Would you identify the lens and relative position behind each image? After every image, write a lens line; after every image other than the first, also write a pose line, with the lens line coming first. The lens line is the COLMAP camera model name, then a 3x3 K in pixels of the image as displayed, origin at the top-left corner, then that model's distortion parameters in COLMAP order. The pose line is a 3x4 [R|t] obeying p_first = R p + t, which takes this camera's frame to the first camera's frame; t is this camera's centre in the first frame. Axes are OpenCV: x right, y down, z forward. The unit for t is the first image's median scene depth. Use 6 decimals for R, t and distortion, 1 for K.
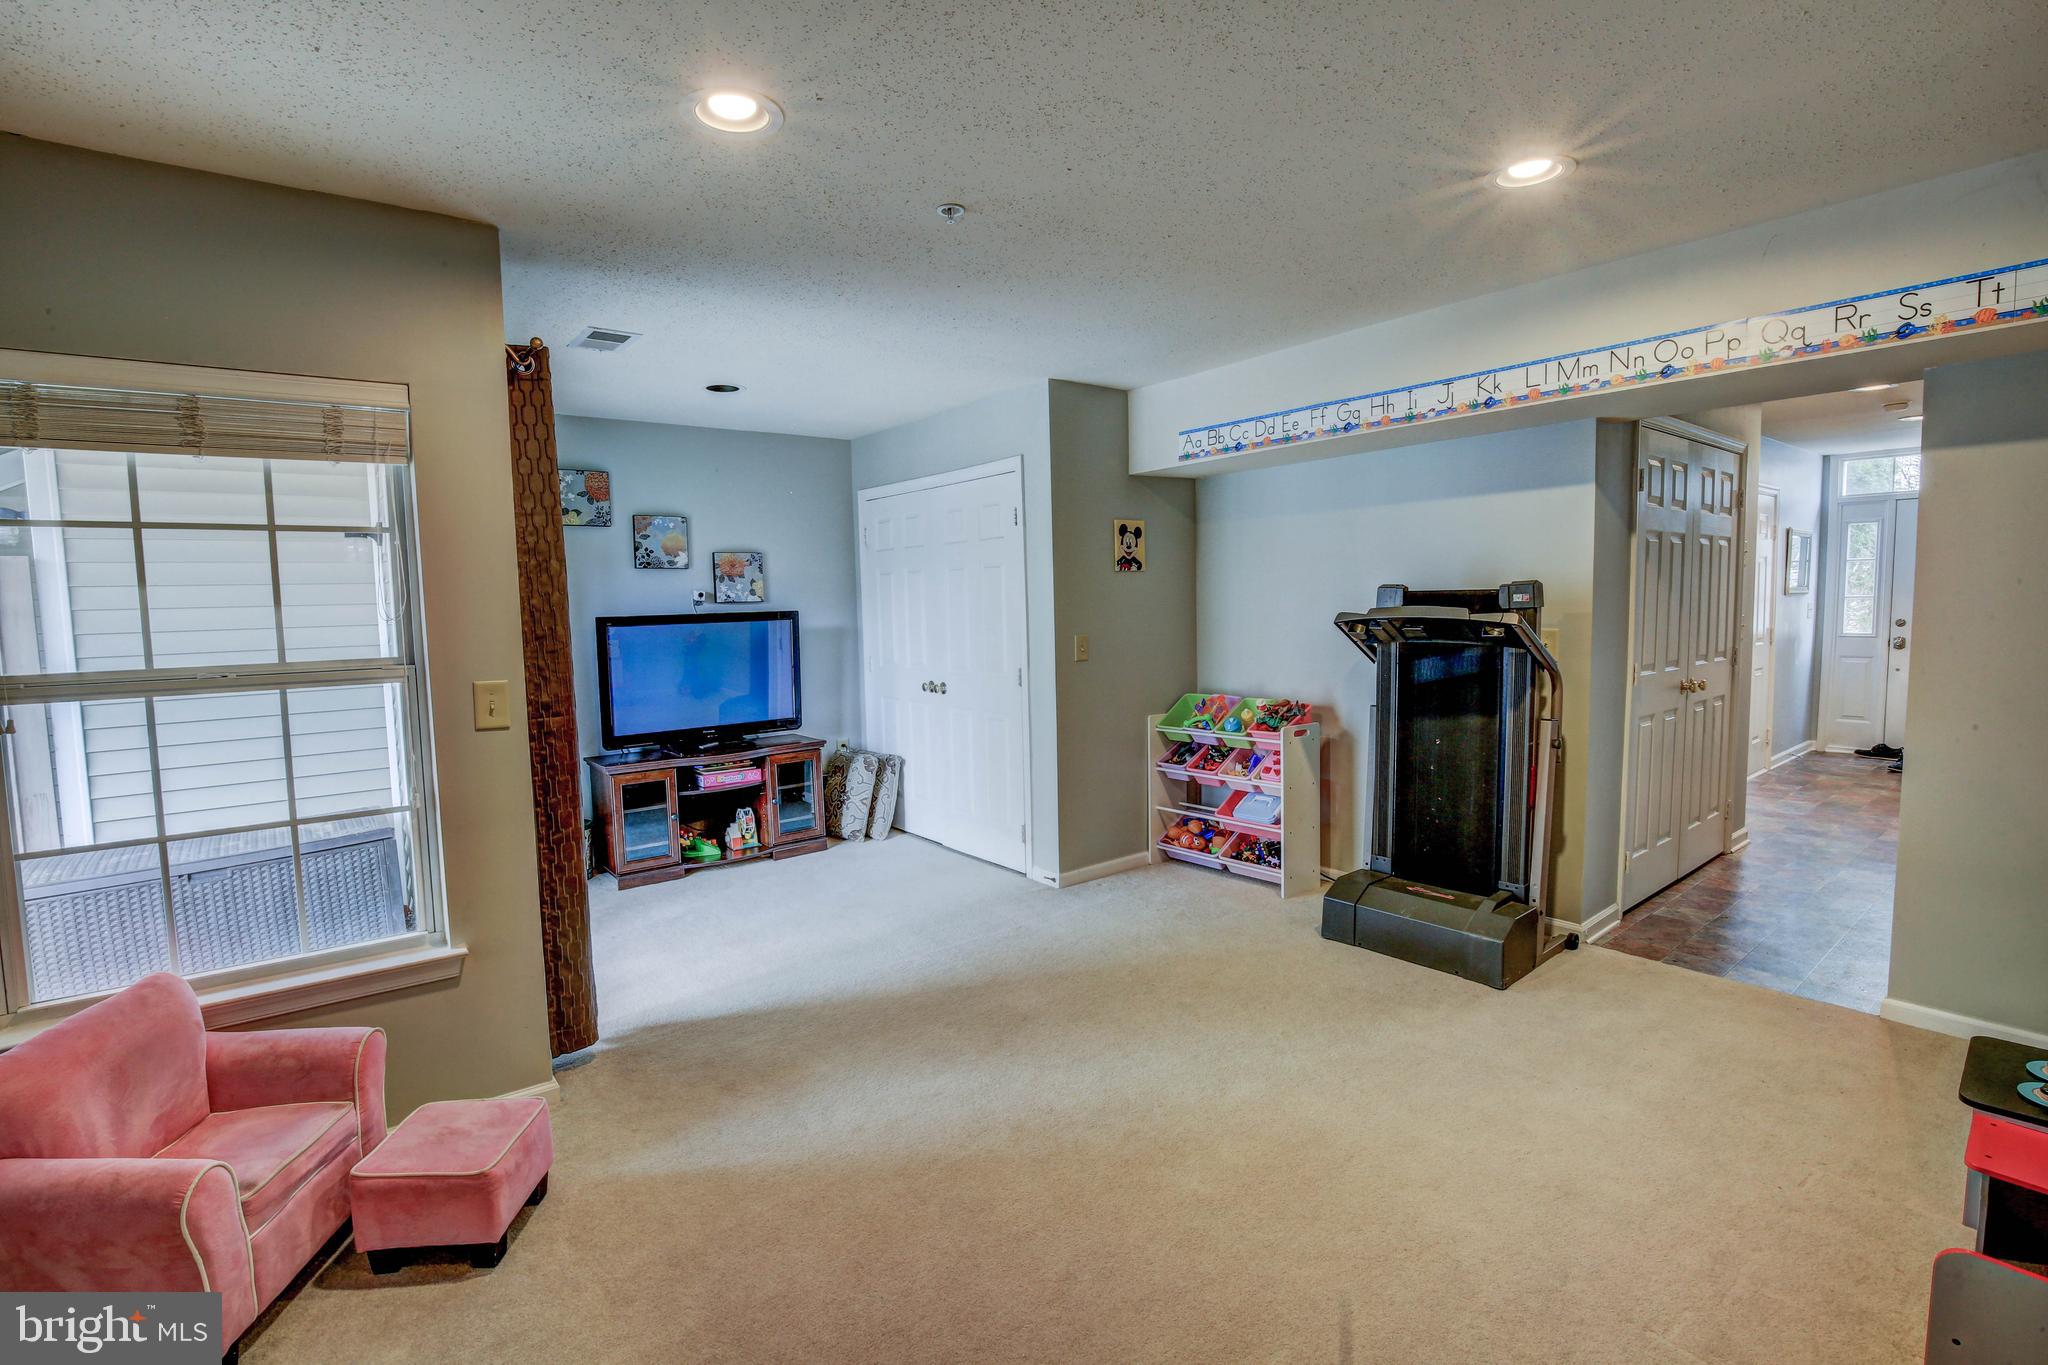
lens RADIAL K [[941.8, 0, 1012.3], [0, 941.8, 681.0], [0, 0, 1]] dist [-0.035469, 0.006339]
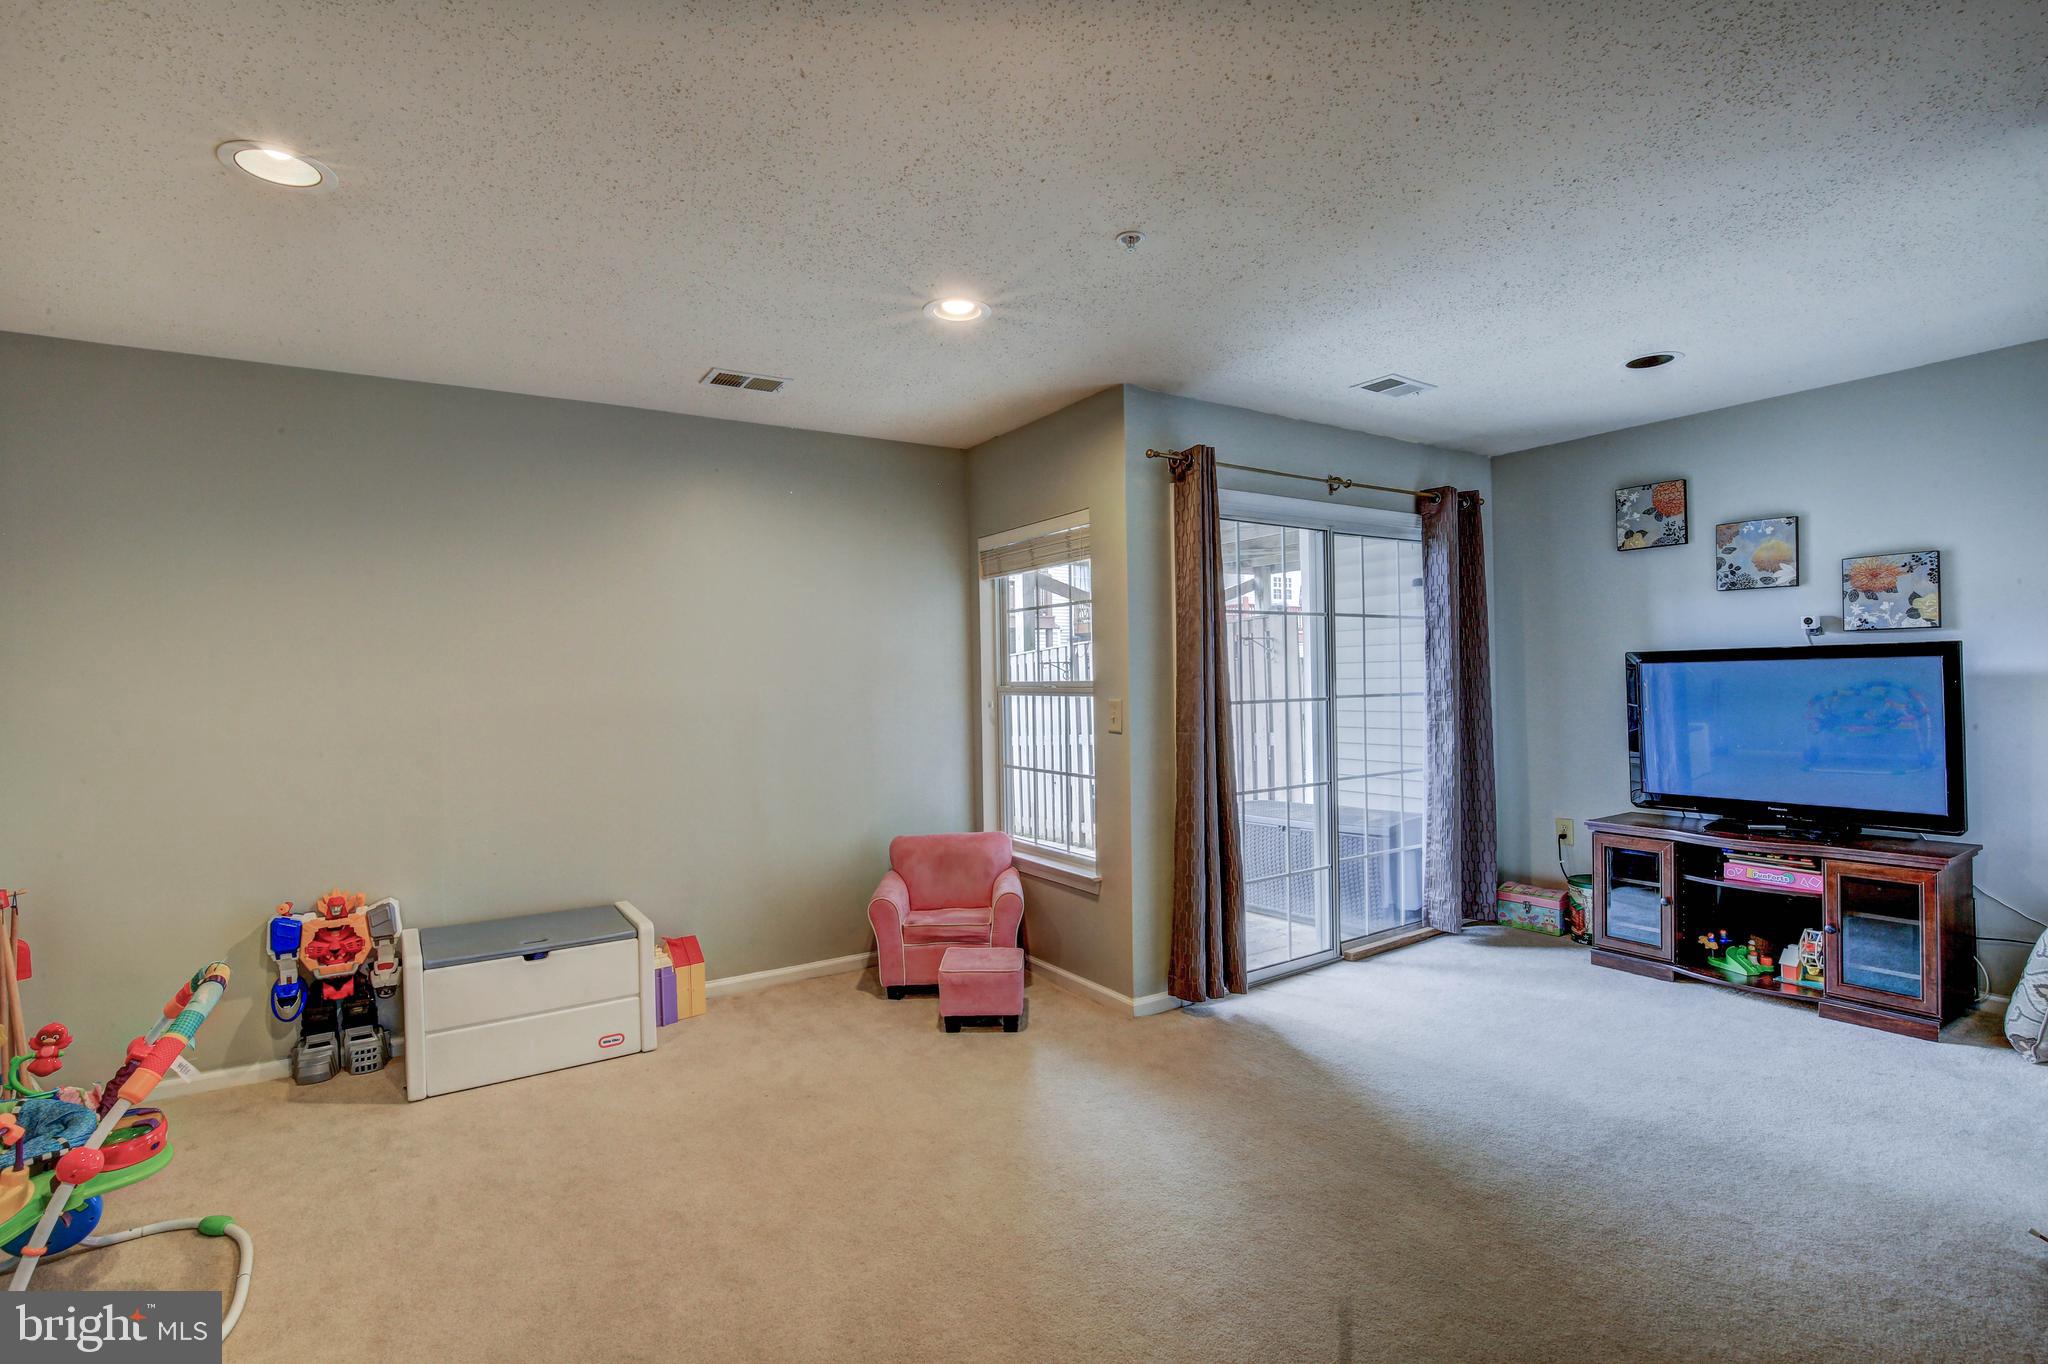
lens RADIAL K [[941.8, 0, 1010.9], [0, 941.8, 683.9], [0, 0, 1]] dist [-0.035469, 0.006339]
pose [[-0.096686, 0.033018, -0.994767, 0.465800], [-0.060492, 0.997407, 0.038985, -0.036793], [0.993475, 0.063945, -0.094438, 0.499075]]
